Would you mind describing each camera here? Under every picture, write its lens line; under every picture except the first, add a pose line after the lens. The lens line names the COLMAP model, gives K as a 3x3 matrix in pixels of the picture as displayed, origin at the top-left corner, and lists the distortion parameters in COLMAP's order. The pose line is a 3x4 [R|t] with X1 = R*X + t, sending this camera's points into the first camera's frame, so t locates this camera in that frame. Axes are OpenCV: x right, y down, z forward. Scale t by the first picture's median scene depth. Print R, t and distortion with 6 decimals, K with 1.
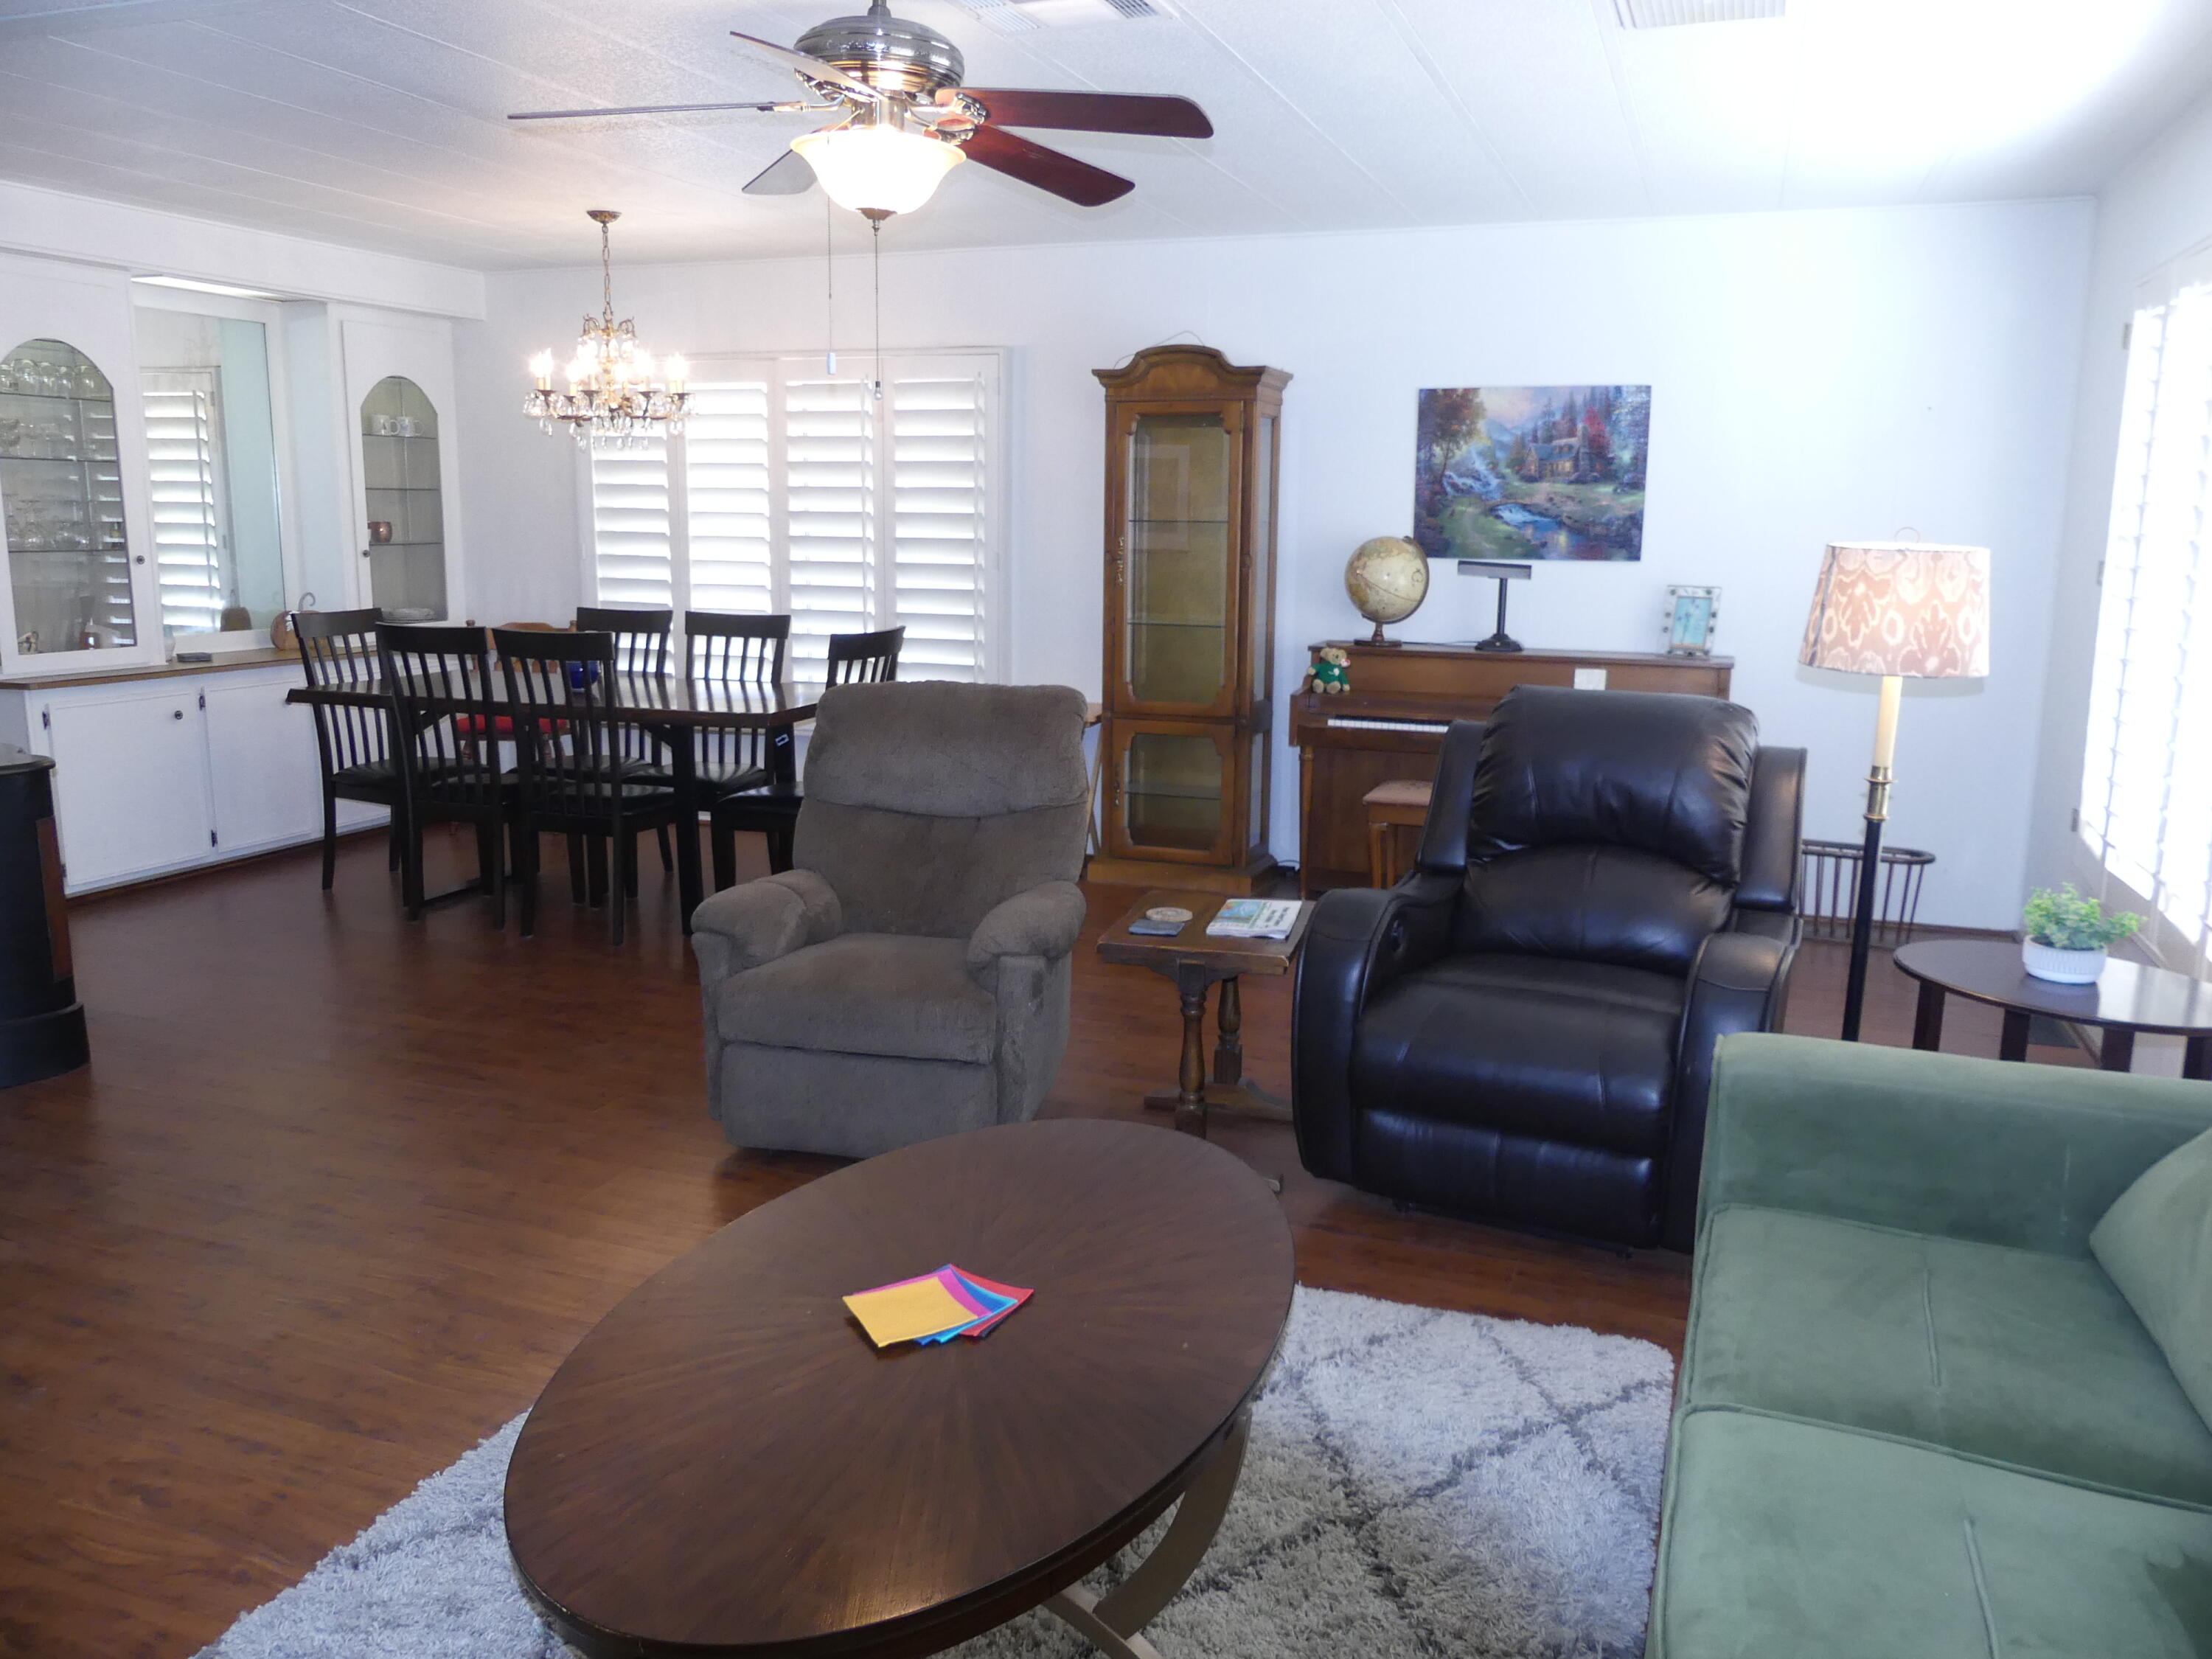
lens RADIAL K [[1727.9, 0, 1106.0], [0, 1727.9, 829.5], [0, 0, 1]] dist [-0.003013, 0.000829]
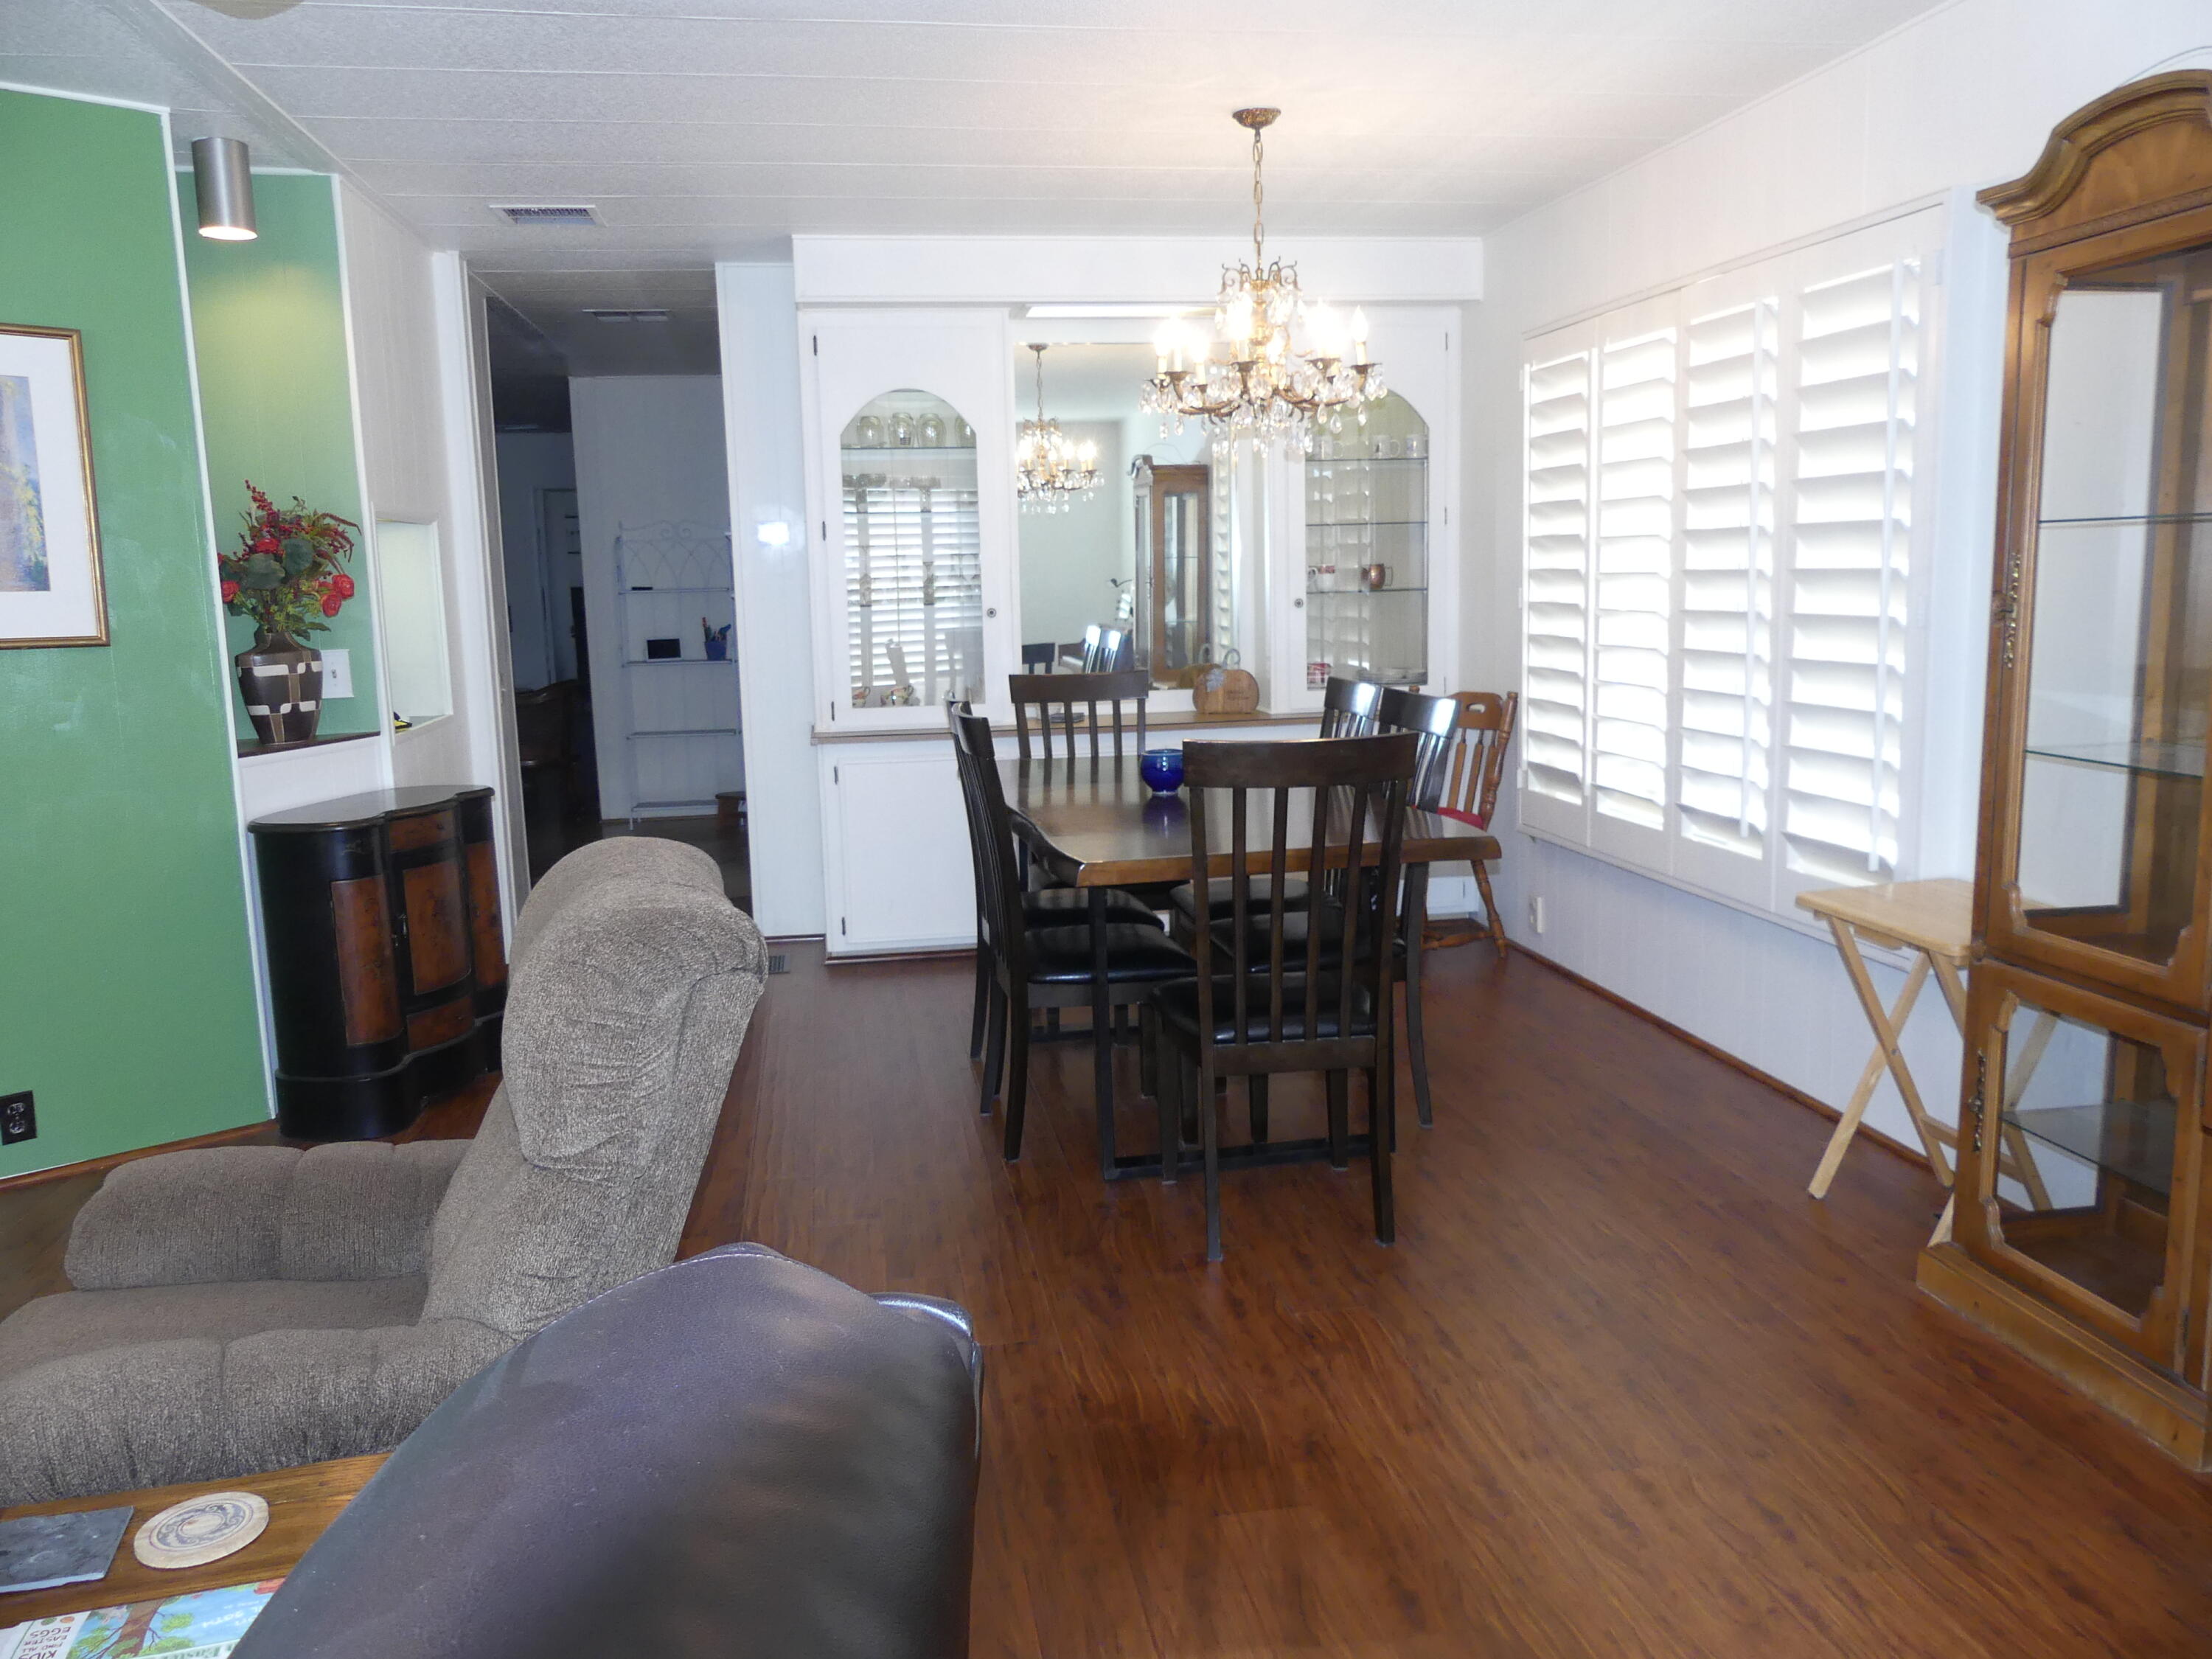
lens RADIAL K [[1727.9, 0, 1106.0], [0, 1727.9, 829.5], [0, 0, 1]] dist [-0.003013, 0.000829]
pose [[0.535743, 0.096912, -0.838801, 0.273248], [-0.117167, 0.992314, 0.039814, -0.087210], [0.836212, 0.076950, 0.542980, 0.565610]]
